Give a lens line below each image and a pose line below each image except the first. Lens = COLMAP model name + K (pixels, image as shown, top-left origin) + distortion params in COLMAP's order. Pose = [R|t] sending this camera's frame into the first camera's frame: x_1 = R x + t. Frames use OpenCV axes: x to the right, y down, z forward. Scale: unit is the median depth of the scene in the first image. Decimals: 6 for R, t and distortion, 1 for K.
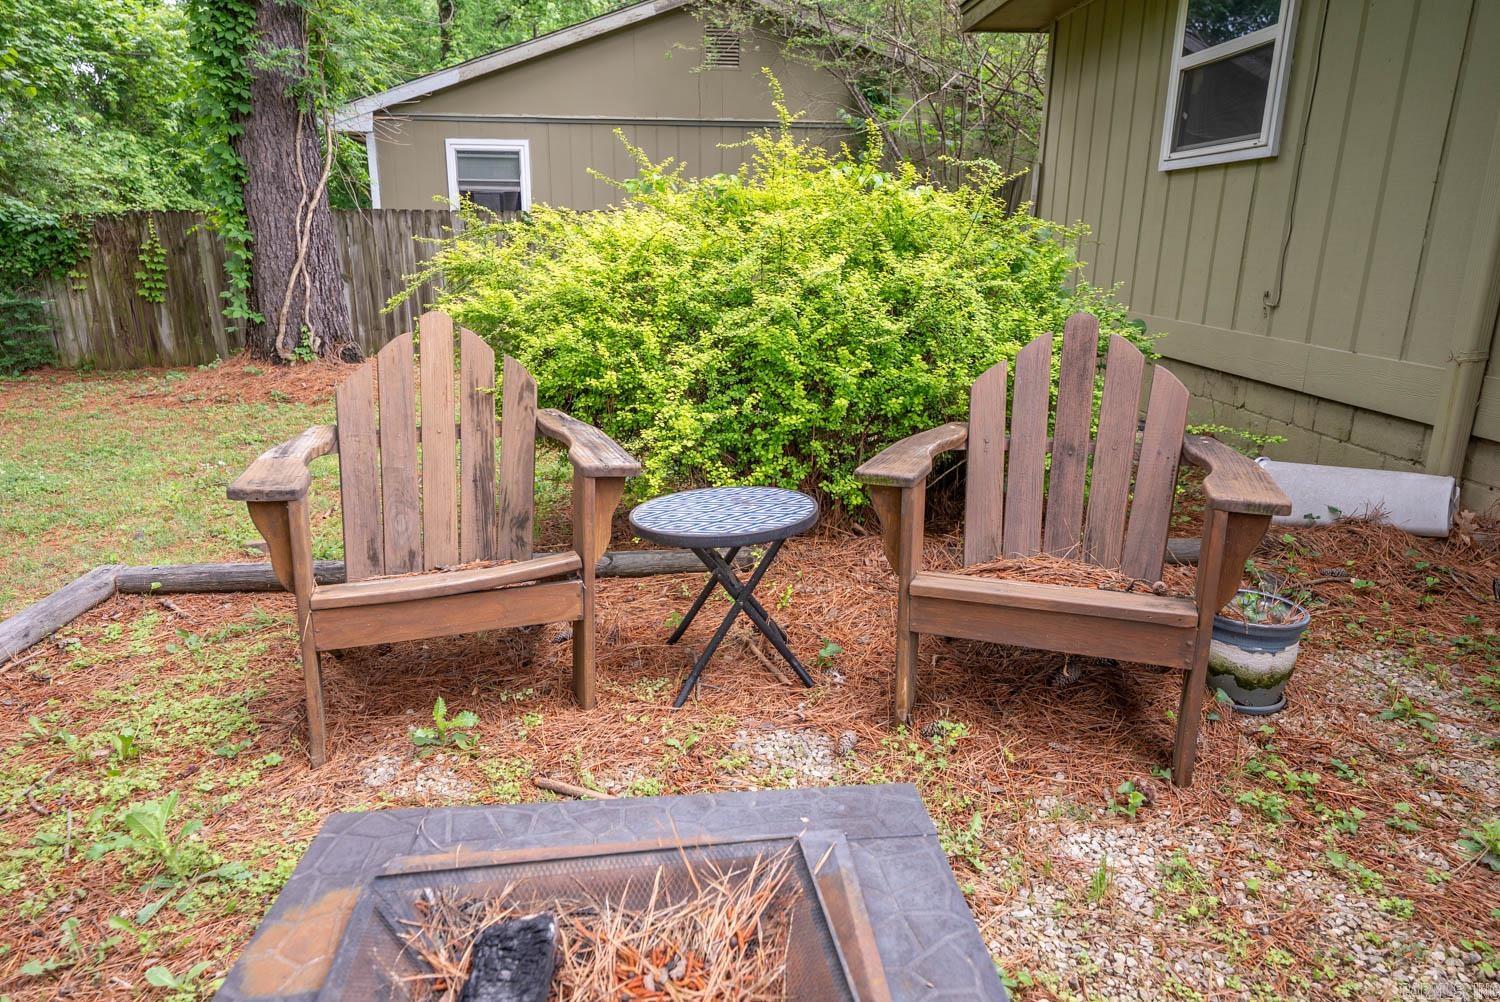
lens RADIAL K [[971.0, 0, 740.3], [0, 971.0, 503.4], [0, 0, 1]] dist [0.016886, -0.001373]
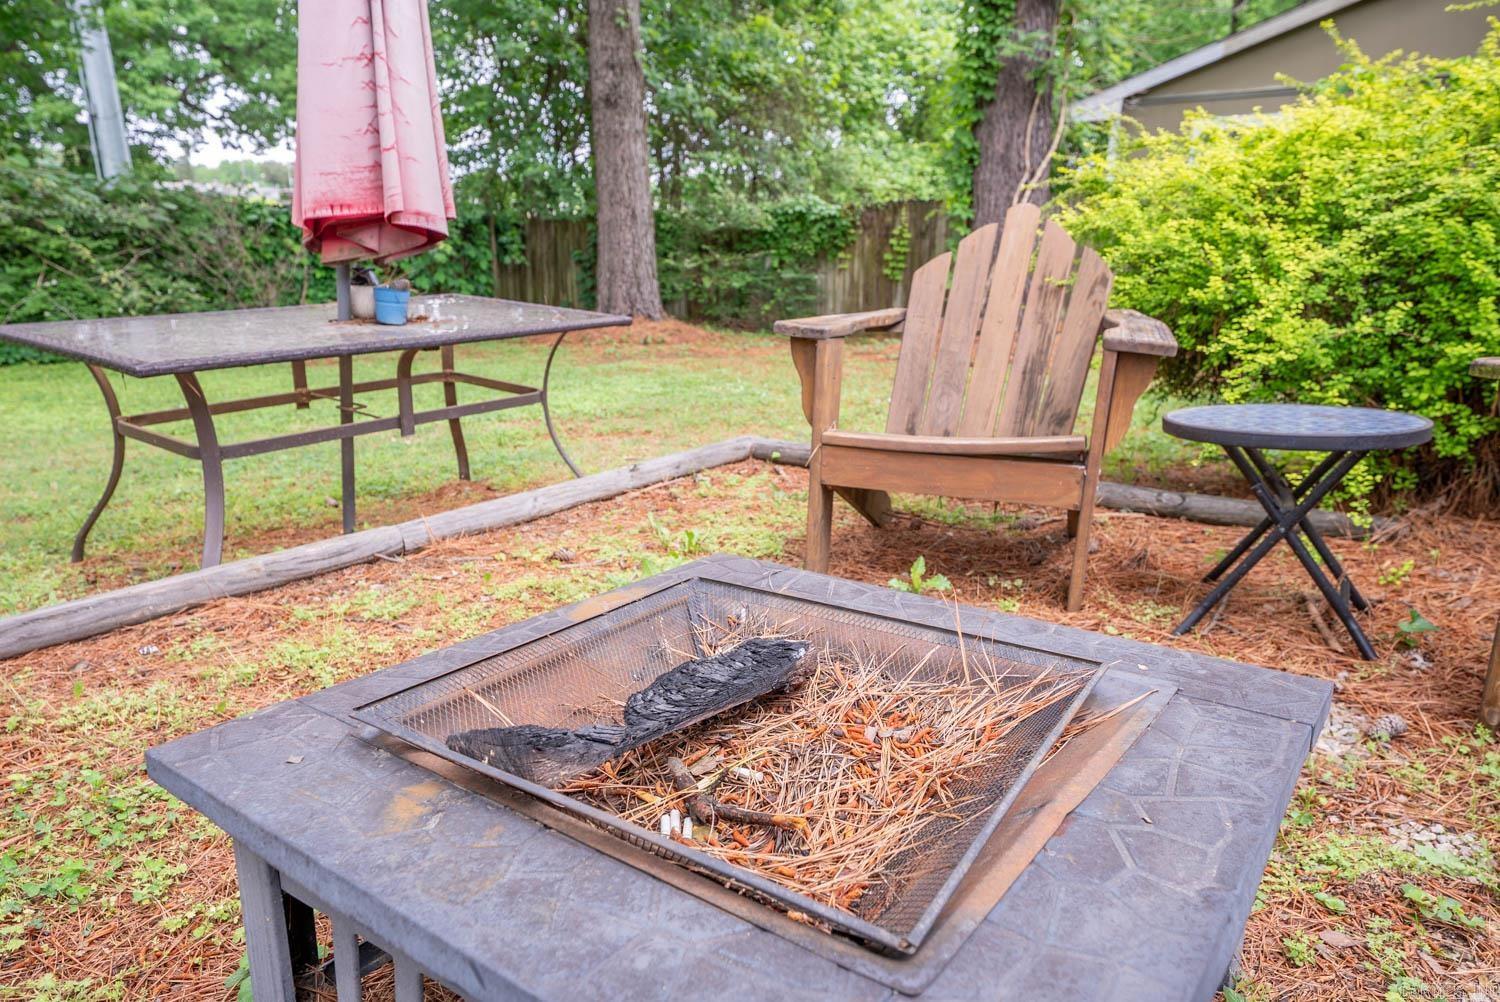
lens RADIAL K [[971.0, 0, 740.3], [0, 971.0, 503.4], [0, 0, 1]] dist [0.016886, -0.001373]
pose [[0.755245, 0.169688, -0.633097, 0.122256], [-0.175951, 0.982941, 0.053557, 0.083956], [0.631385, 0.070945, 0.772218, 0.064280]]
